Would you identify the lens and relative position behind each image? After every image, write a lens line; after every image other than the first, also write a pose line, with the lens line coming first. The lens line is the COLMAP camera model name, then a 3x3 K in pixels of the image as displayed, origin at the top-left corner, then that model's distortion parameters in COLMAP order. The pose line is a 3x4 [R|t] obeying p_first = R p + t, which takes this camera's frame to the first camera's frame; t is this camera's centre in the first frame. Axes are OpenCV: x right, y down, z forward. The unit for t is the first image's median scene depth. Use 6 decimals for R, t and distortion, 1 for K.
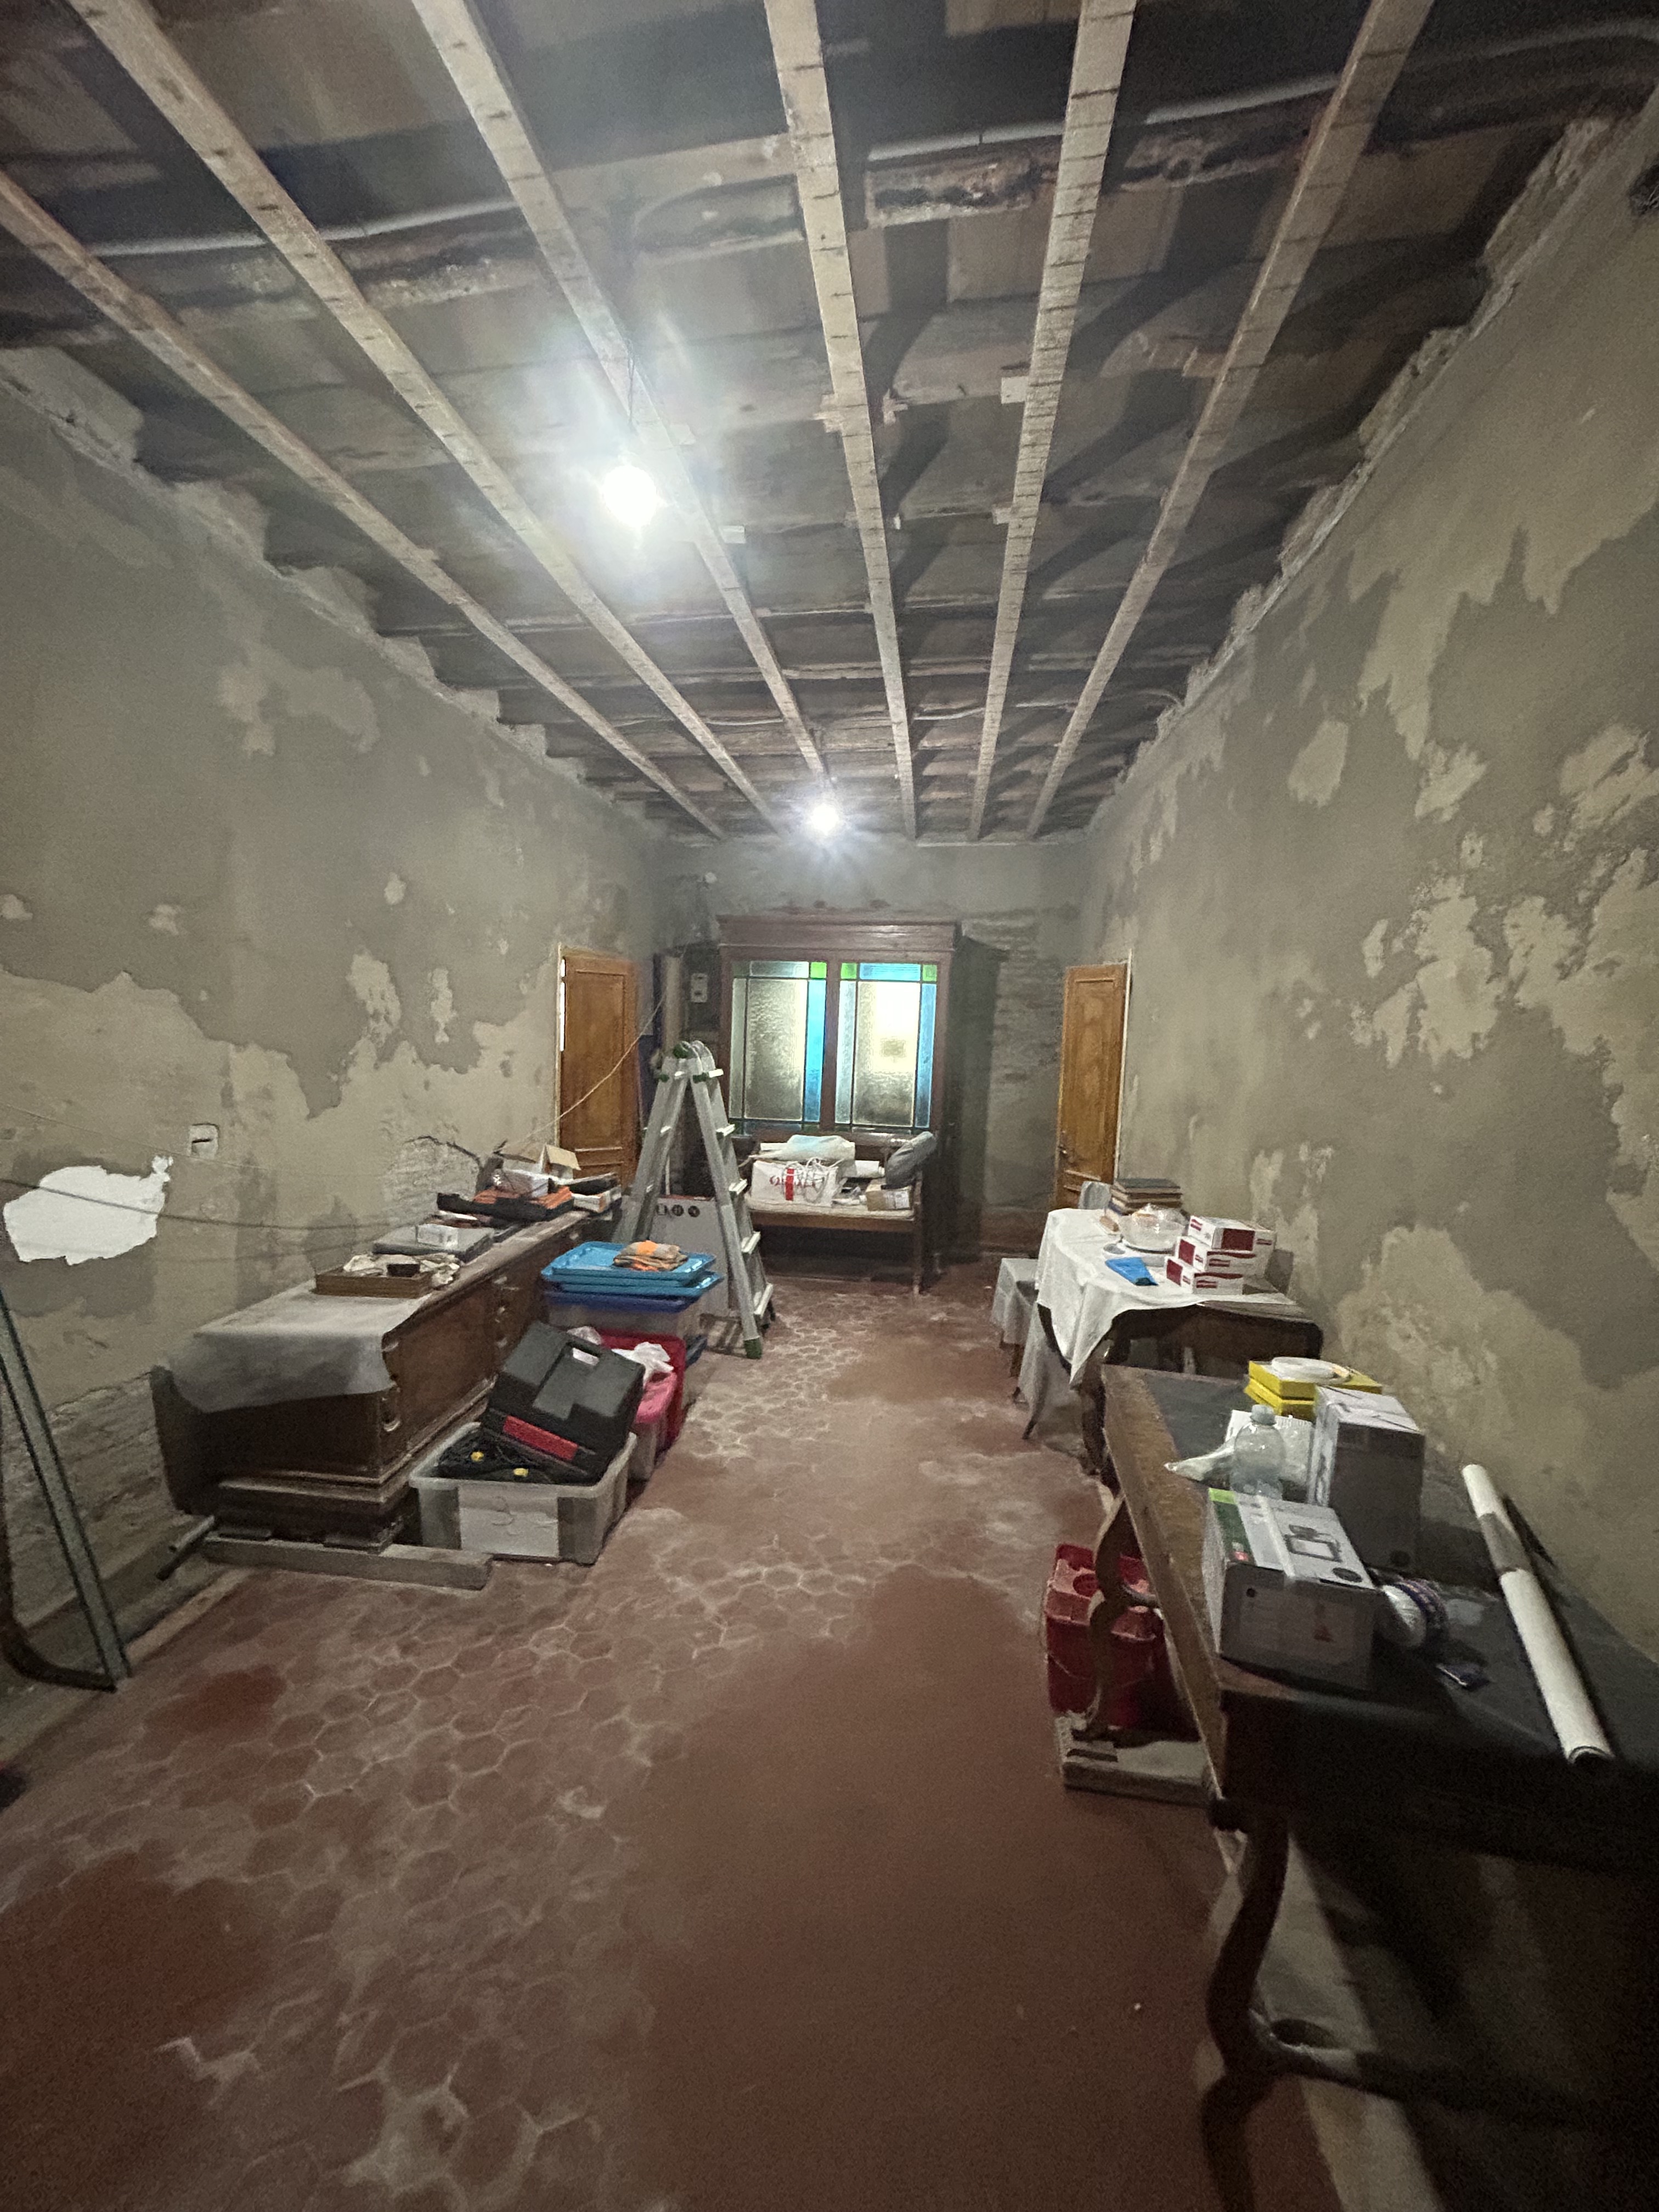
lens RADIAL K [[895.8, 0, 825.3], [0, 895.8, 1099.1], [0, 0, 1]] dist [0.001858, 0.000137]
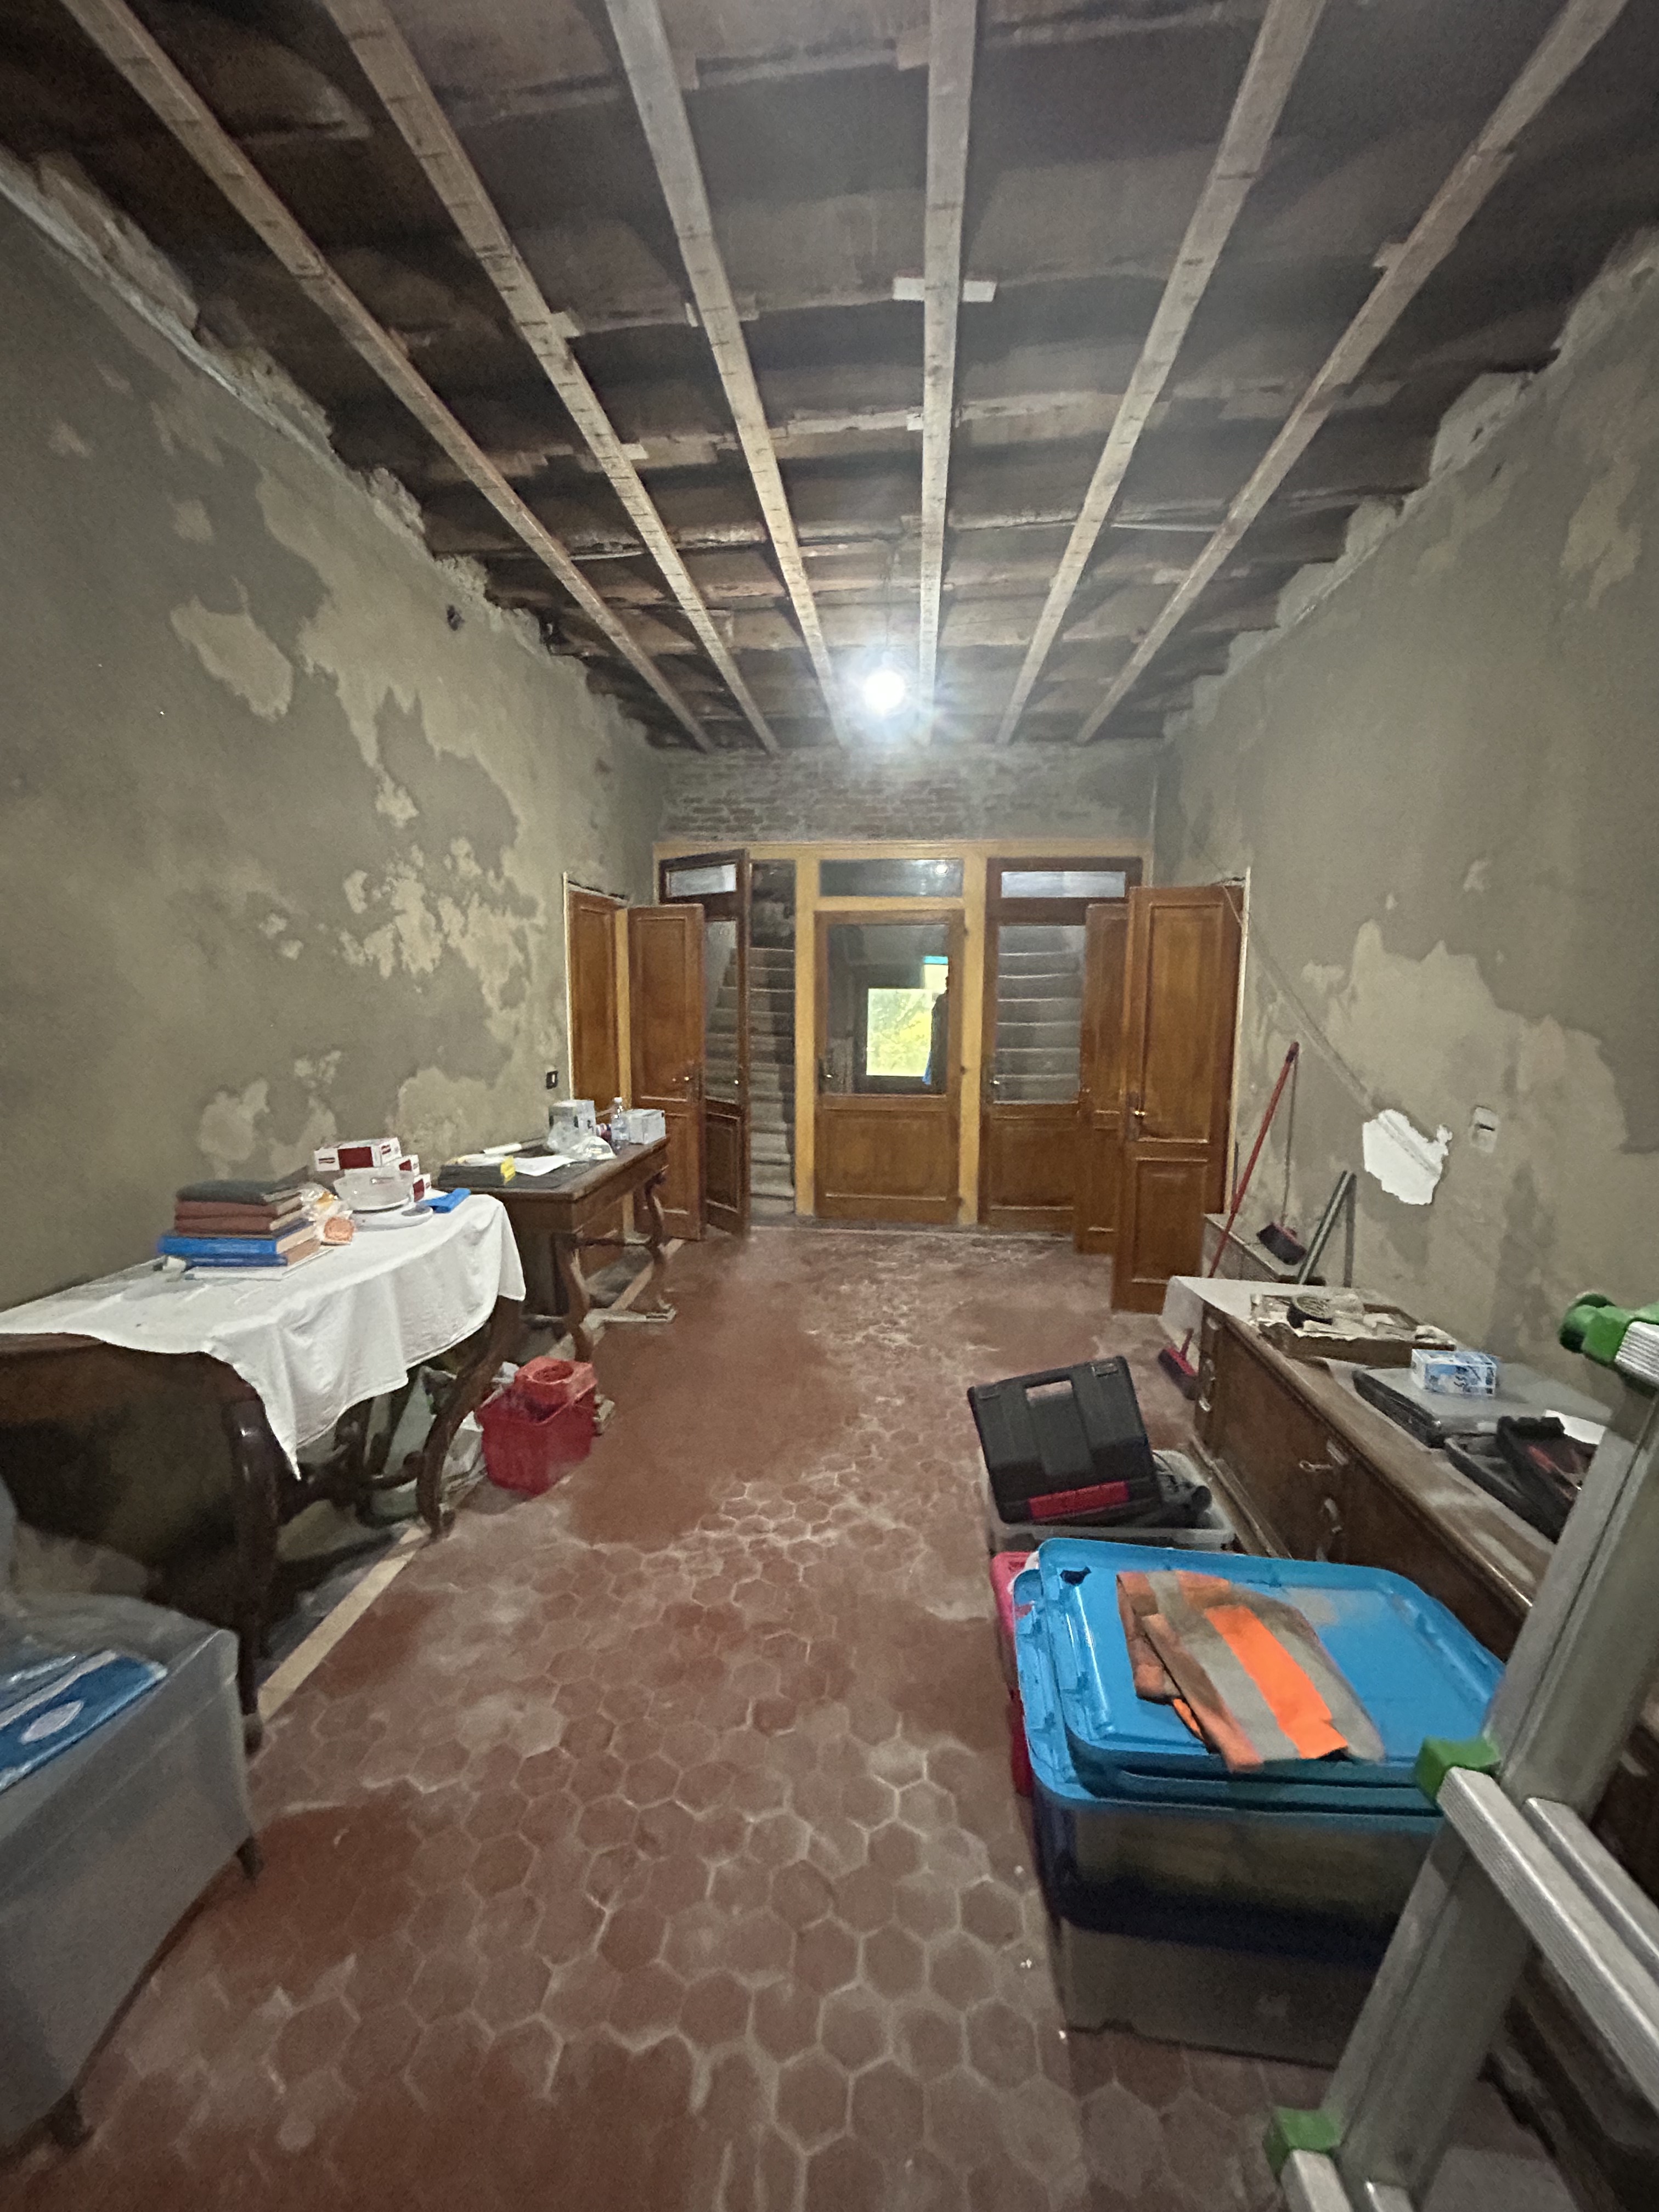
lens RADIAL K [[895.8, 0, 811.6], [0, 895.8, 1106.7], [0, 0, 1]] dist [0.001858, 0.000137]
pose [[-0.998965, -0.036899, -0.026610, -0.033847], [-0.041783, 0.975533, 0.215845, -0.155833], [0.017995, 0.216734, -0.976065, 2.172640]]
